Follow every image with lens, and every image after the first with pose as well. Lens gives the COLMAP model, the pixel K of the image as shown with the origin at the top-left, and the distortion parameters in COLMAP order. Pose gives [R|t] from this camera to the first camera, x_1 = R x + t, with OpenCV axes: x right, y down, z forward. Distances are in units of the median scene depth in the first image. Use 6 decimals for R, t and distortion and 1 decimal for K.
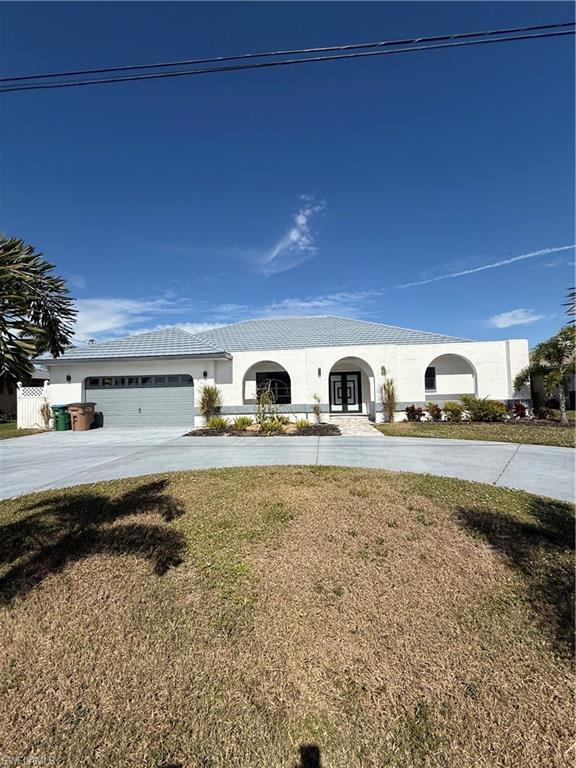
lens RADIAL K [[307.7, 0, 289.9], [0, 307.7, 381.7], [0, 0, 1]] dist [0.000056, -0.000008]
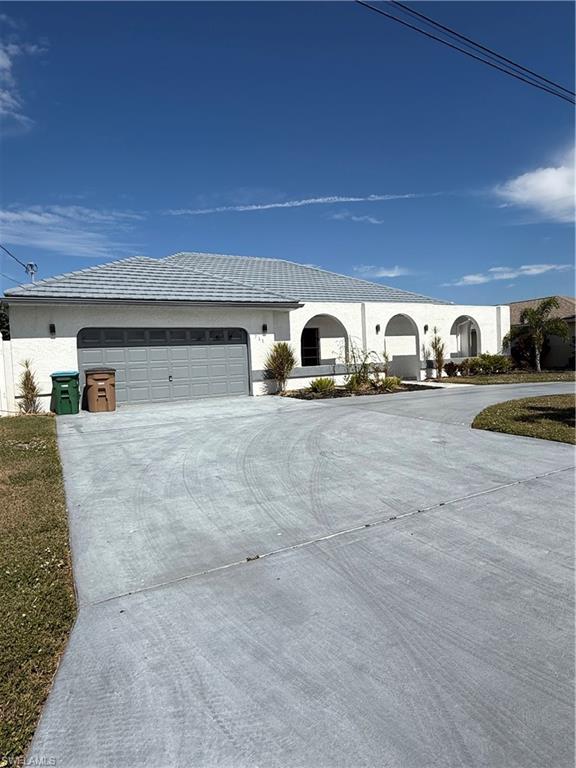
lens RADIAL K [[450.1, 0, 288.0], [0, 450.1, 384.0], [0, 0, 1]] dist [-0.000943, 0.000621]
pose [[0.825687, -0.042852, 0.562498, -0.844191], [0.001441, 0.997268, 0.073859, 0.031805], [-0.564126, -0.060174, 0.823493, 0.012223]]
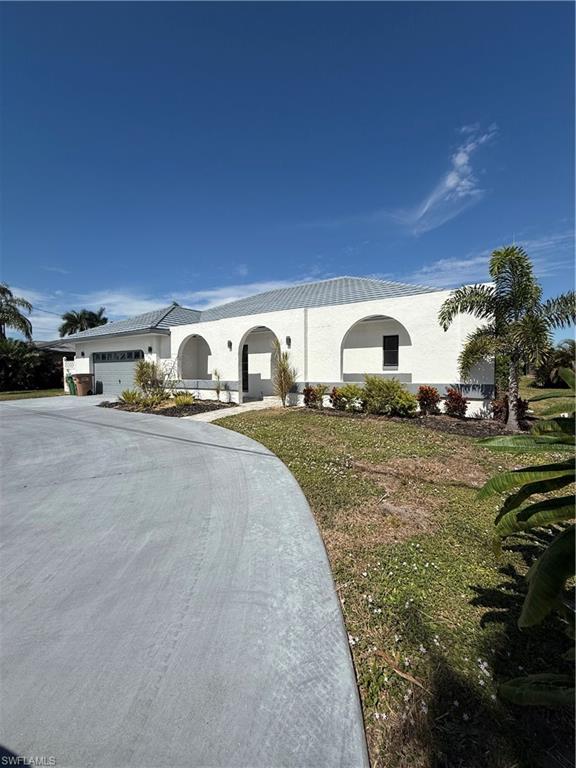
lens RADIAL K [[305.9, 0, 287.5], [0, 305.9, 382.0], [0, 0, 1]] dist [-0.001003, -0.000227]
pose [[0.892673, 0.034671, -0.449369, 0.598276], [0.005206, 0.996177, 0.087201, -0.001904], [0.450675, -0.080182, 0.889080, 0.258967]]
